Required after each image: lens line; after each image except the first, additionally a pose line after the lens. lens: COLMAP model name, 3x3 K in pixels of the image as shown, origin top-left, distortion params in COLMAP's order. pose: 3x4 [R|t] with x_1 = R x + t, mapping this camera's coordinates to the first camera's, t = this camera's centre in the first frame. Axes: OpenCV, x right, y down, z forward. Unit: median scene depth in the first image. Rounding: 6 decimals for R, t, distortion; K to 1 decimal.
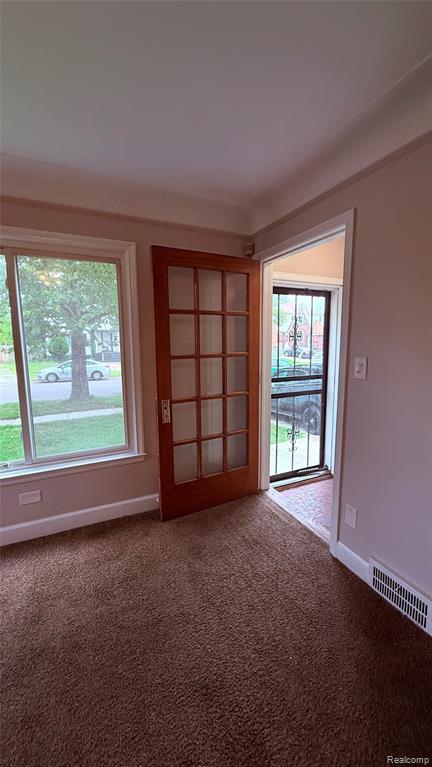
lens RADIAL K [[304.5, 0, 217.3], [0, 304.5, 381.7], [0, 0, 1]] dist [-0.001115, -0.000223]
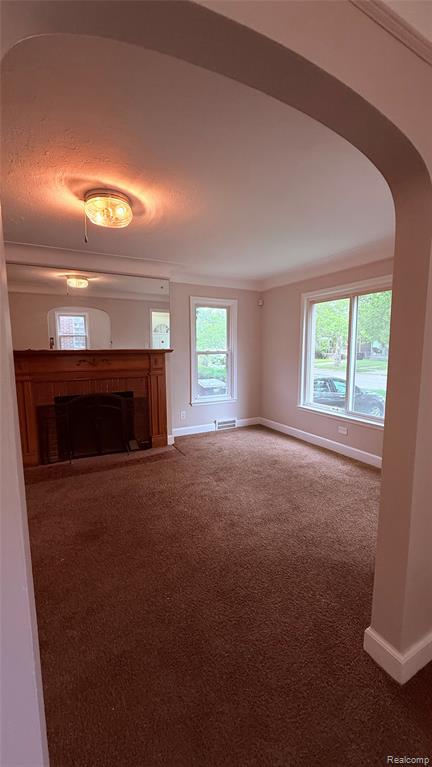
lens RADIAL K [[304.5, 0, 217.3], [0, 304.5, 381.7], [0, 0, 1]] dist [-0.001115, -0.000223]
pose [[0.049122, 0.126508, -0.990749, 1.417368], [-0.129177, 0.984420, 0.119295, -0.028665], [0.990404, 0.122122, 0.064699, 0.145621]]
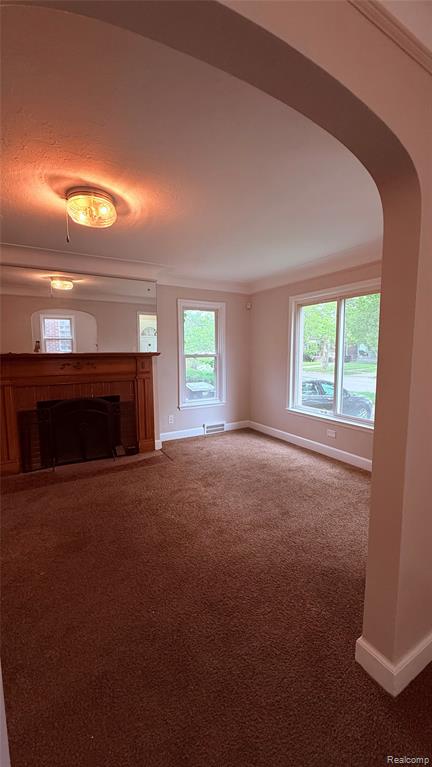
lens RADIAL K [[304.5, 0, 217.3], [0, 304.5, 381.7], [0, 0, 1]] dist [-0.001115, -0.000223]
pose [[0.084685, 0.116086, -0.989622, 1.388805], [-0.128058, 0.986222, 0.104729, -0.028462], [0.988144, 0.117860, 0.098384, 0.155811]]
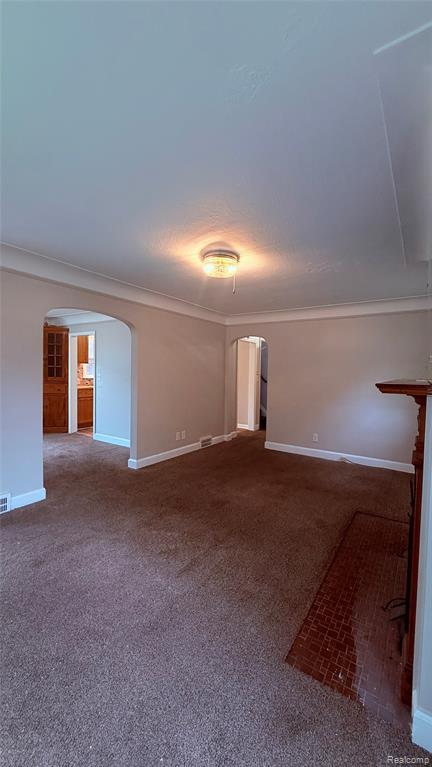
lens RADIAL K [[304.5, 0, 217.3], [0, 304.5, 381.7], [0, 0, 1]] dist [-0.001115, -0.000223]
pose [[-0.508434, -0.029488, 0.860596, -1.504168], [0.102309, 0.990266, 0.094374, -0.062831], [-0.855002, 0.136030, -0.500467, 0.627235]]
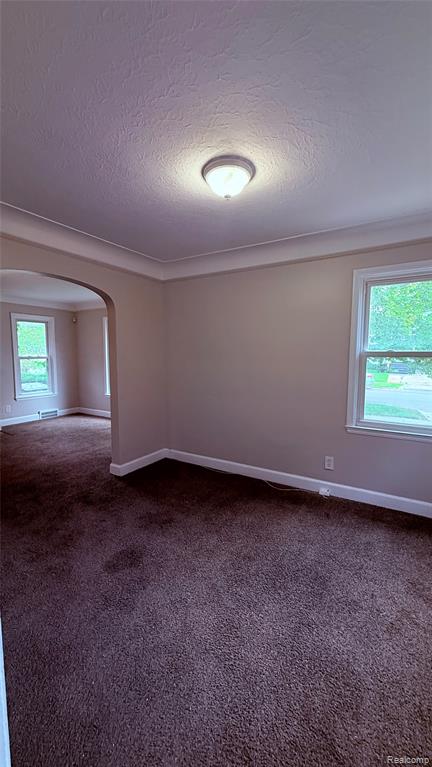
lens RADIAL K [[304.5, 0, 217.3], [0, 304.5, 381.7], [0, 0, 1]] dist [-0.001115, -0.000223]
pose [[0.545901, 0.092430, -0.832736, 2.811776], [-0.120132, 0.992262, 0.031384, -0.042701], [0.829193, 0.082905, 0.552780, 0.084070]]
